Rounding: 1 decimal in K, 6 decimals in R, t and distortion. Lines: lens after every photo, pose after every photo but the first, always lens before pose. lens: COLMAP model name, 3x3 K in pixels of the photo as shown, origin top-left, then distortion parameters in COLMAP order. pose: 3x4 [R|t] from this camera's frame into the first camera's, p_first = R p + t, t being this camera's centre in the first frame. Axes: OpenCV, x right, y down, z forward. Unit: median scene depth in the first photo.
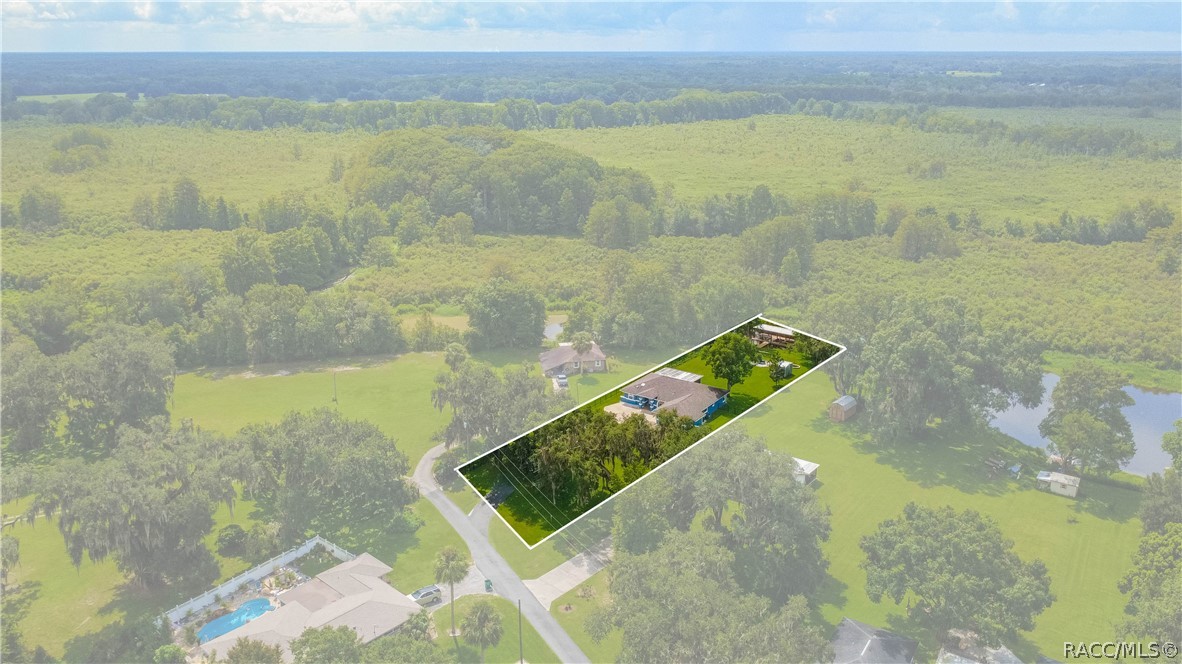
lens RADIAL K [[879.0, 0, 591.0], [0, 879.0, 332.0], [0, 0, 1]] dist [-0.000656, 0.000520]
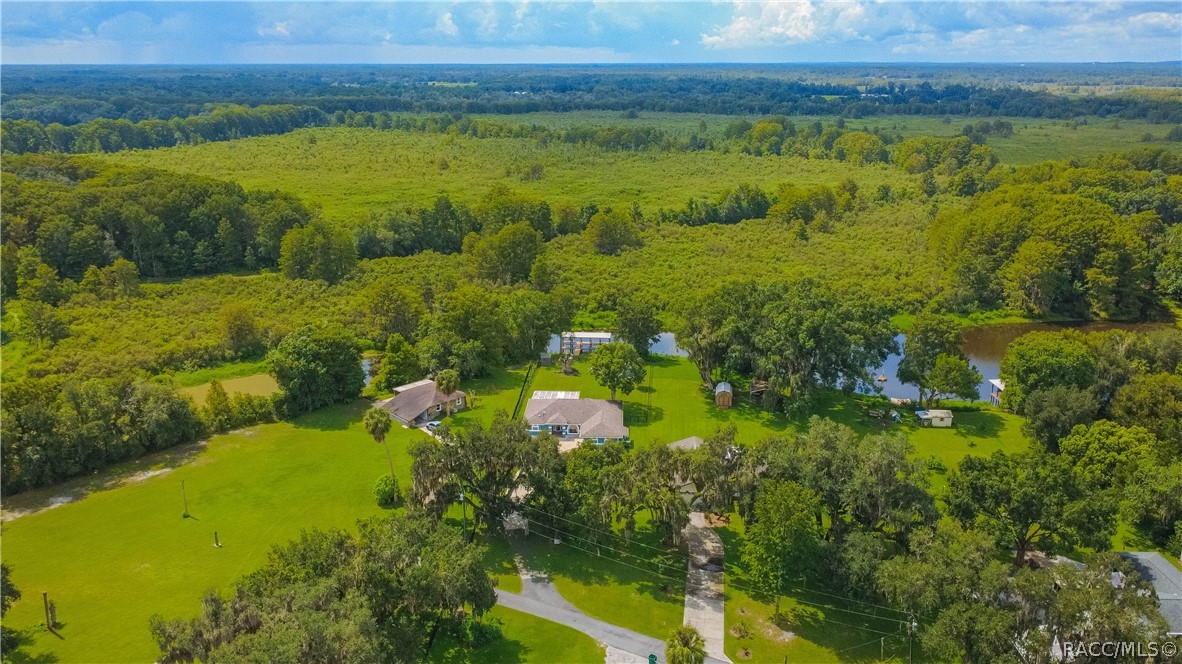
lens RADIAL K [[879.0, 0, 591.0], [0, 879.0, 332.0], [0, 0, 1]] dist [-0.000656, 0.000520]
pose [[0.843202, -0.157079, 0.514136, -0.253897], [0.163626, 0.985974, 0.032883, -0.032417], [-0.512090, 0.056399, 0.857078, 0.118367]]
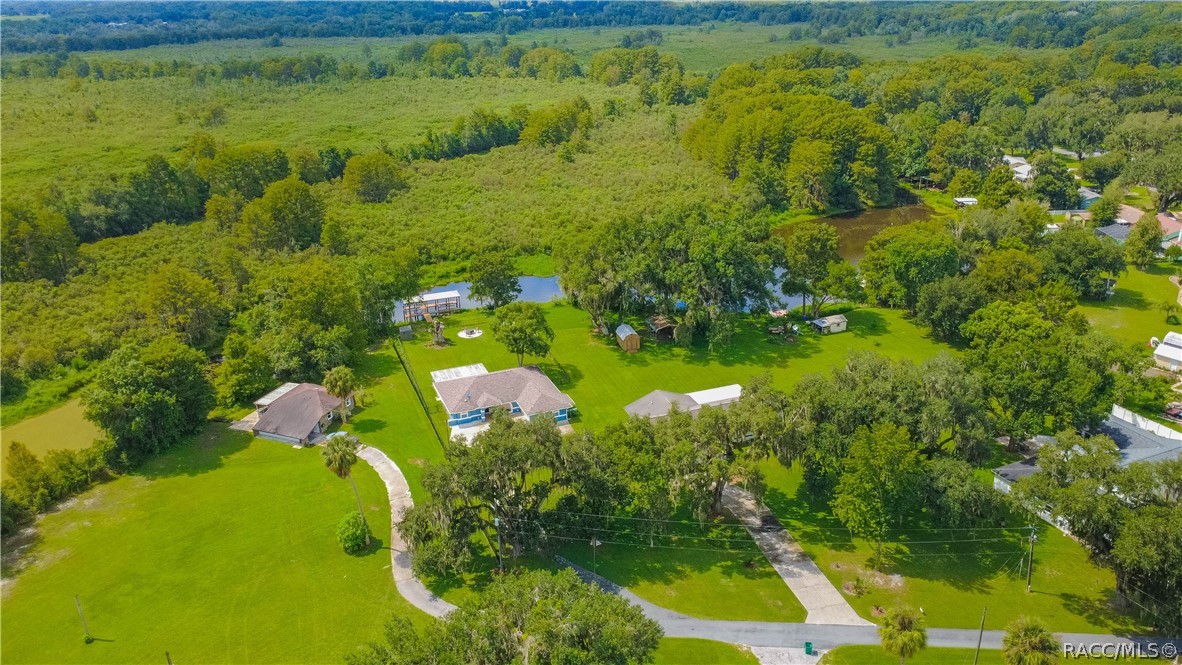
lens RADIAL K [[879.0, 0, 591.0], [0, 879.0, 332.5], [0, 0, 1]] dist [-0.000656, 0.000520]
pose [[0.555791, -0.327050, 0.764287, -0.331287], [0.278587, 0.939478, 0.199427, -0.086350], [-0.783254, 0.102081, 0.613265, 0.286210]]
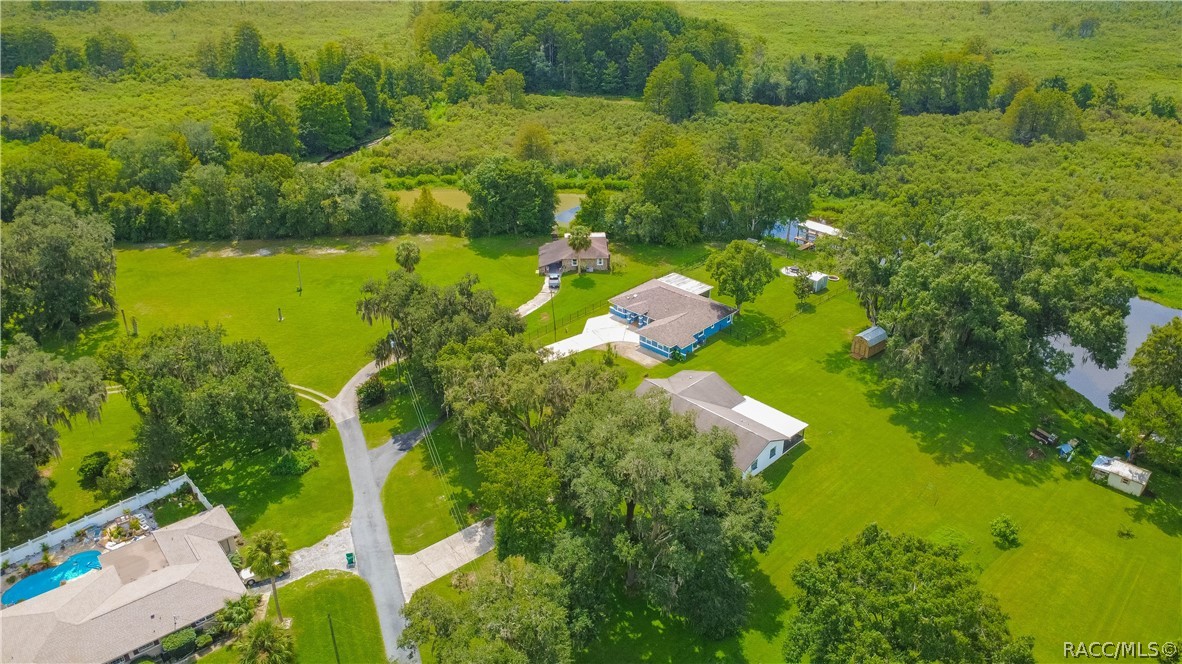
lens RADIAL K [[848.4, 0, 591.0], [0, 848.4, 332.0], [0, 0, 1]] dist [0.000648, 0.001257]
pose [[0.987925, 0.070217, -0.138107, 0.092752], [-0.044613, 0.982575, 0.180434, -0.036819], [0.148370, -0.172094, 0.973843, 0.125708]]
